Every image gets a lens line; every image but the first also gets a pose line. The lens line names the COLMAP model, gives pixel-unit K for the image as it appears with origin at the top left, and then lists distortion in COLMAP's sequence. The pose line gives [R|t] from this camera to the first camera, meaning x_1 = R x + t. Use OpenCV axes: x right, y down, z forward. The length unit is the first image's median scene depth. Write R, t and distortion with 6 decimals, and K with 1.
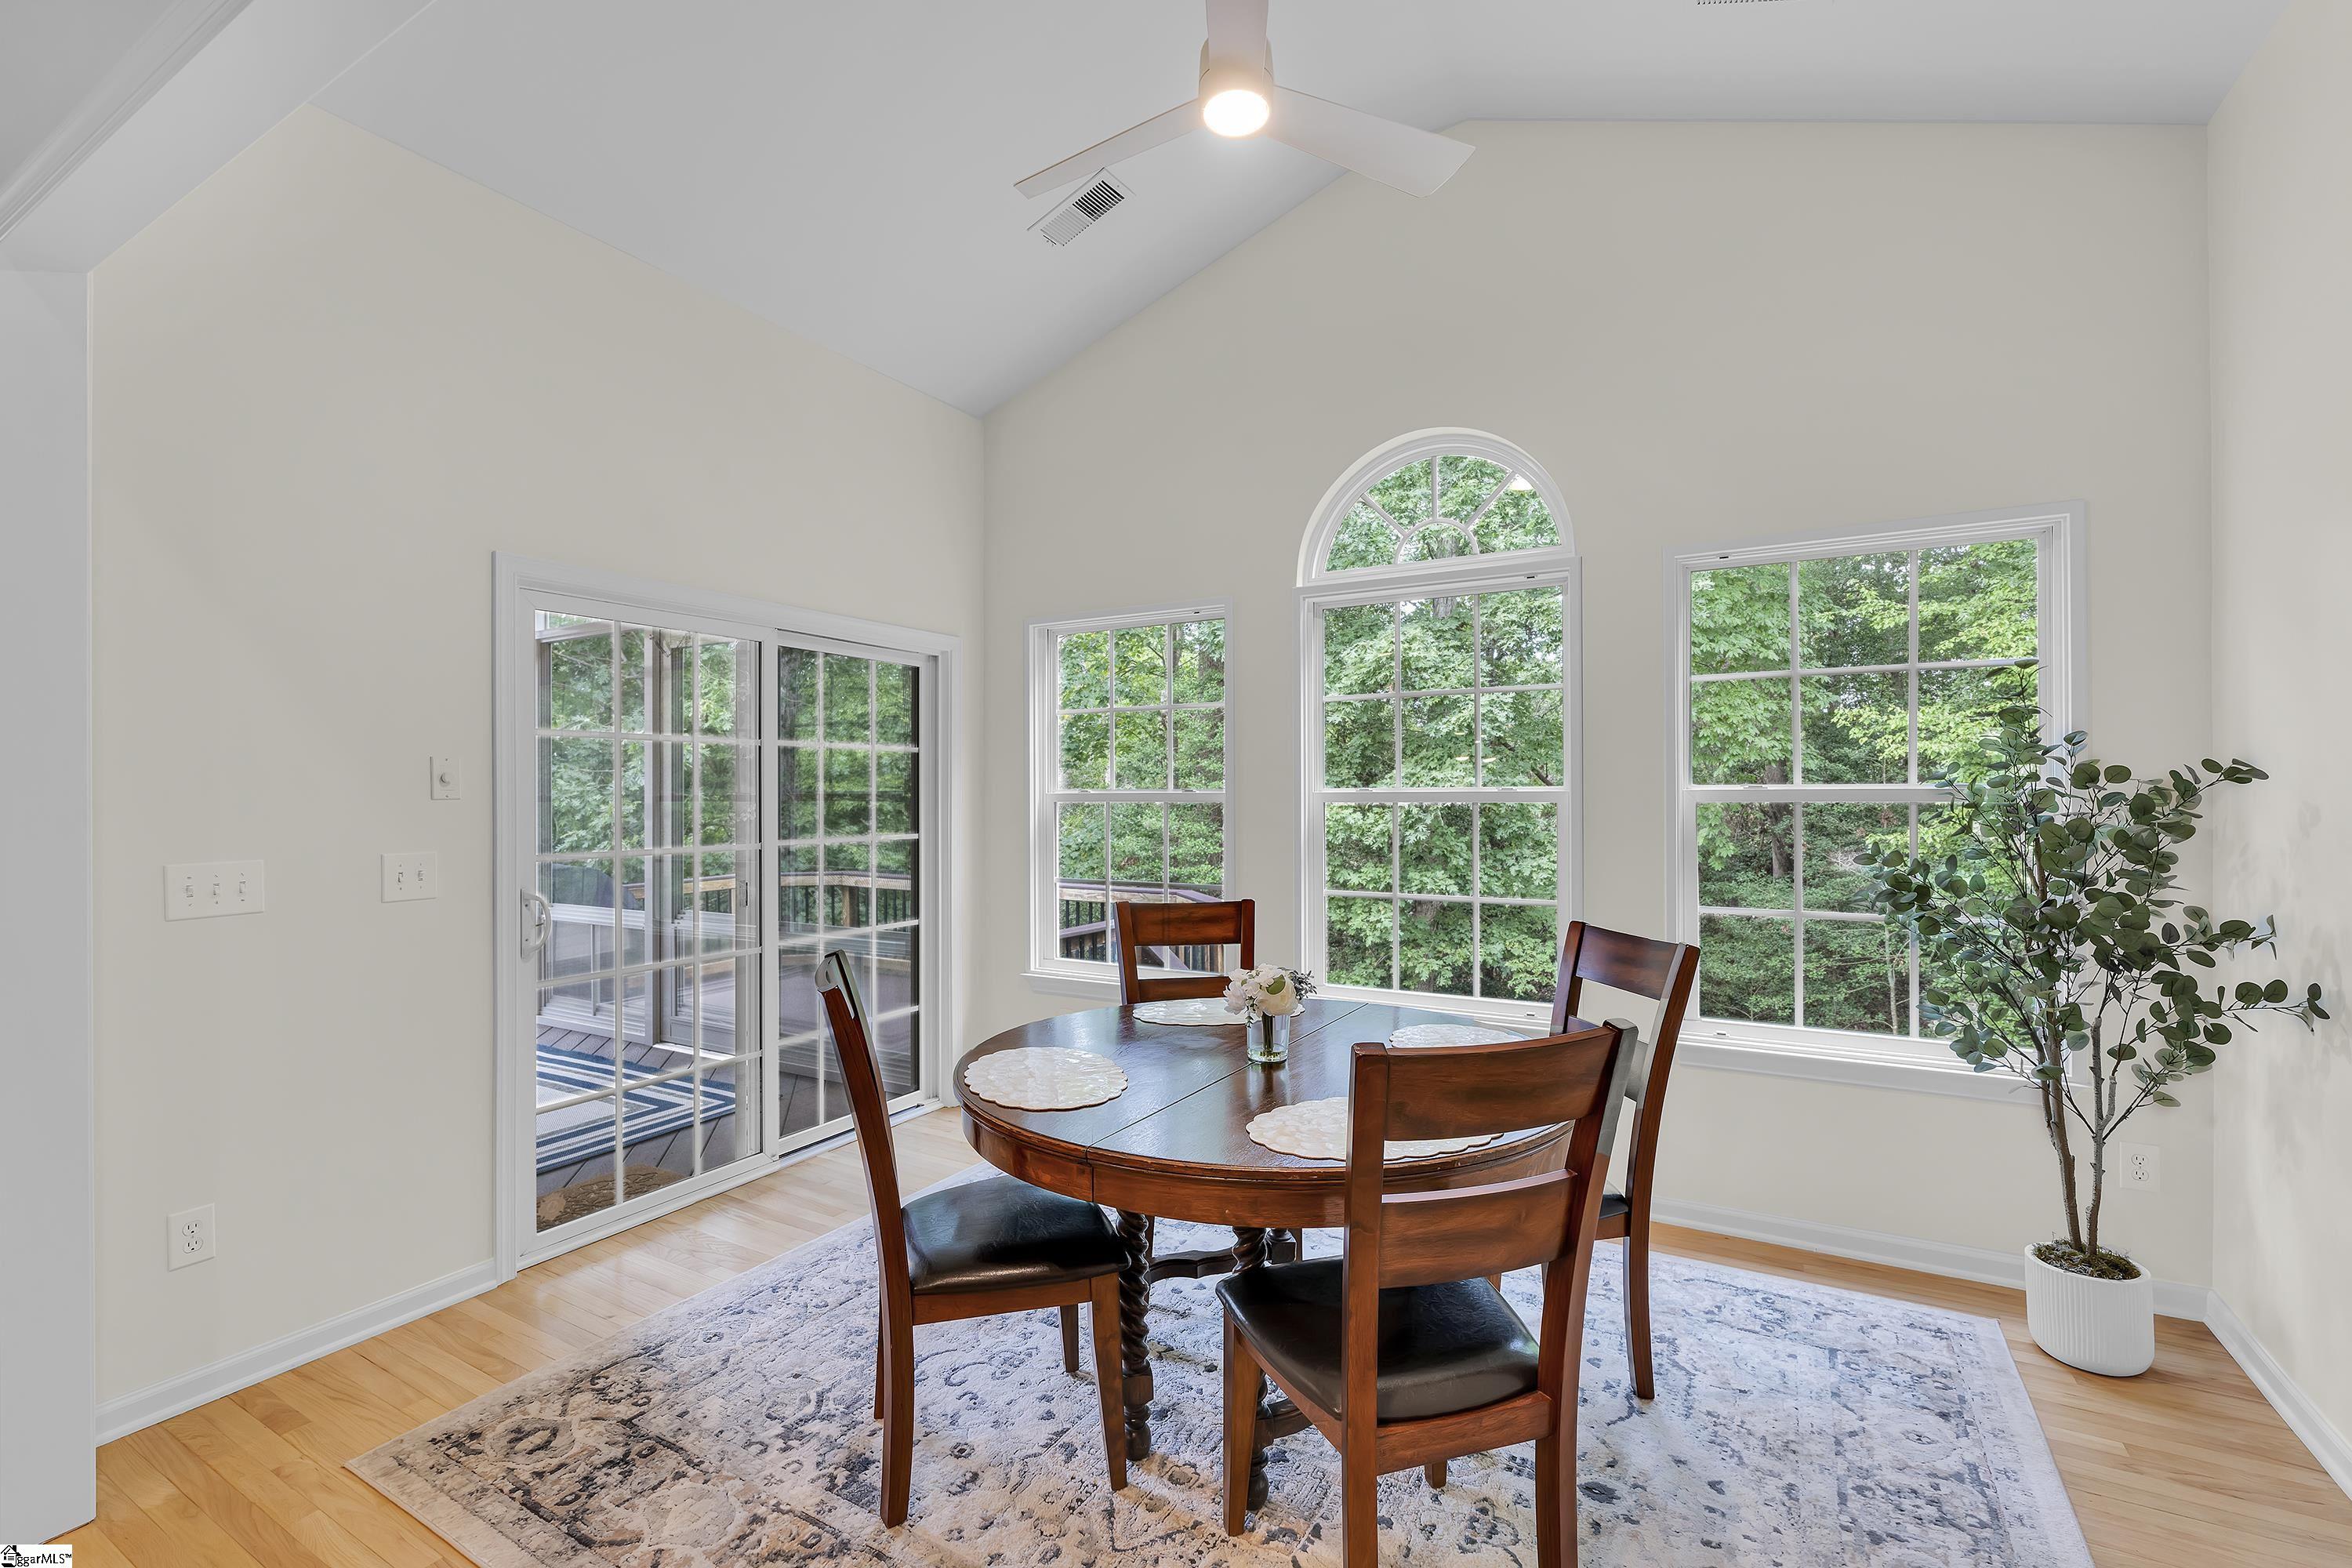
lens RADIAL K [[1020.5, 0, 1176.0], [0, 1020.5, 784.0], [0, 0, 1]] dist [-0.001202, 0.000113]
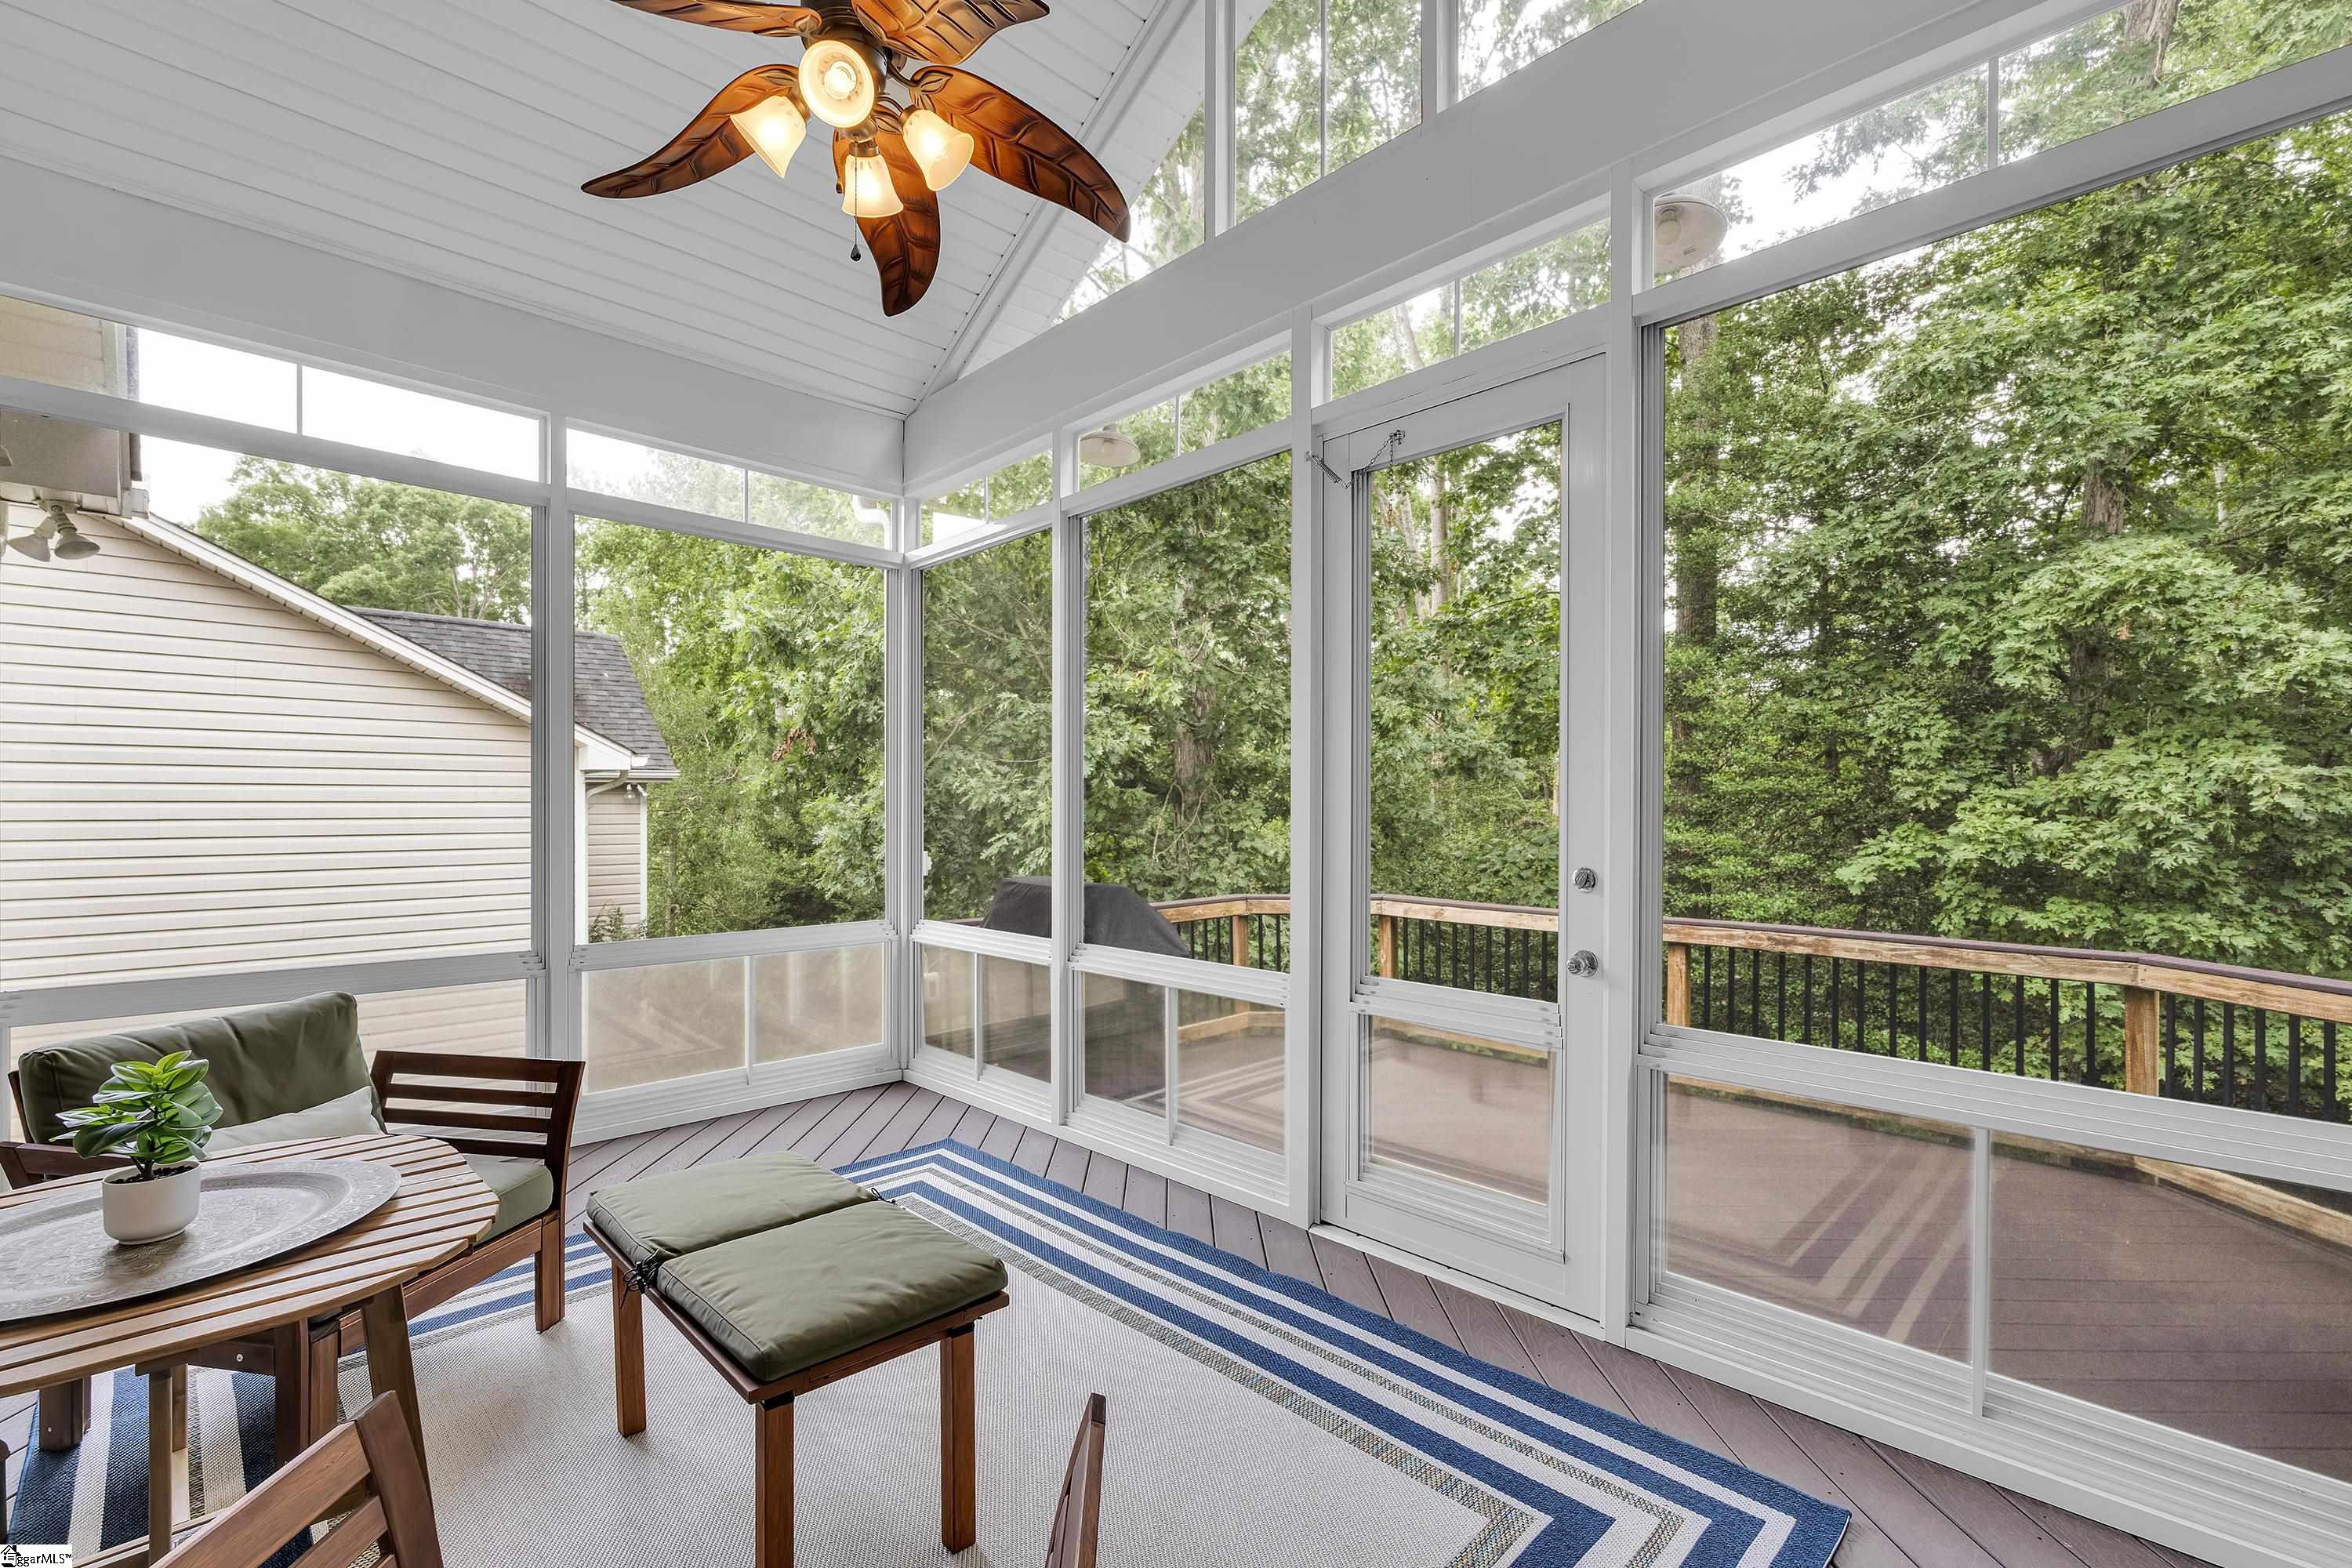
lens RADIAL K [[1033.6, 0, 1175.8], [0, 1033.6, 803.9], [0, 0, 1]] dist [-0.000430, 0.000171]
pose [[0.962667, 0.002521, -0.270676, -0.242996], [-0.001275, 0.999988, 0.004780, 0.018965], [0.270685, -0.004256, 0.962659, 0.262320]]
